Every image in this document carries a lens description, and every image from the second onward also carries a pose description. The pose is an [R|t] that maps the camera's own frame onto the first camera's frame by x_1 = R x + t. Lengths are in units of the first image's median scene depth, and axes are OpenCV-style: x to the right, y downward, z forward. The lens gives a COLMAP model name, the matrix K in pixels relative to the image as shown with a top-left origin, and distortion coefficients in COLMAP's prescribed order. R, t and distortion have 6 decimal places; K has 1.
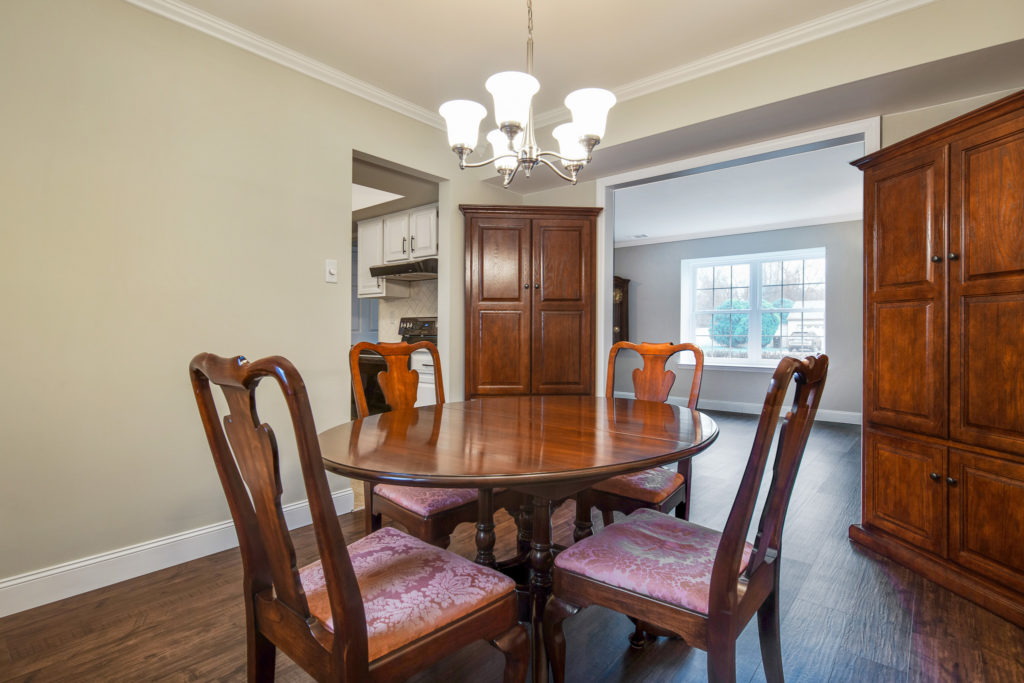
lens RADIAL K [[498.8, 0, 512.6], [0, 498.8, 337.5], [0, 0, 1]] dist [0.002684, -0.003795]
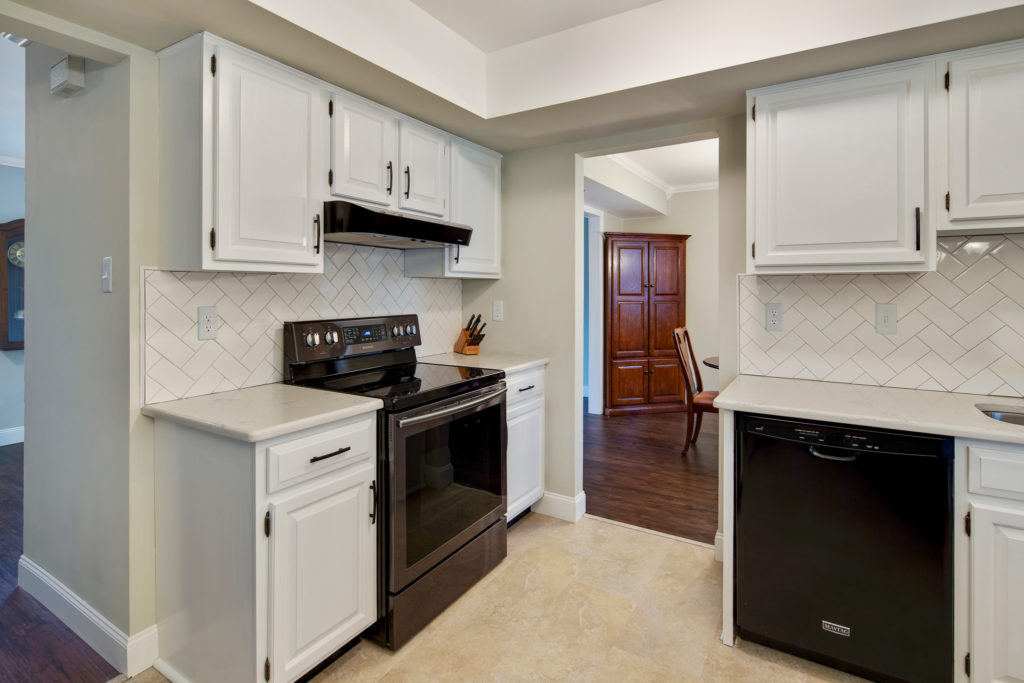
lens RADIAL K [[498.8, 0, 530.2], [0, 498.8, 287.5], [0, 0, 1]] dist [0.002684, -0.003795]
pose [[-0.162066, -0.000672, 0.986780, -1.612747], [0.006497, 0.999977, 0.001748, -0.164054], [-0.986759, 0.006695, -0.162058, 2.081104]]
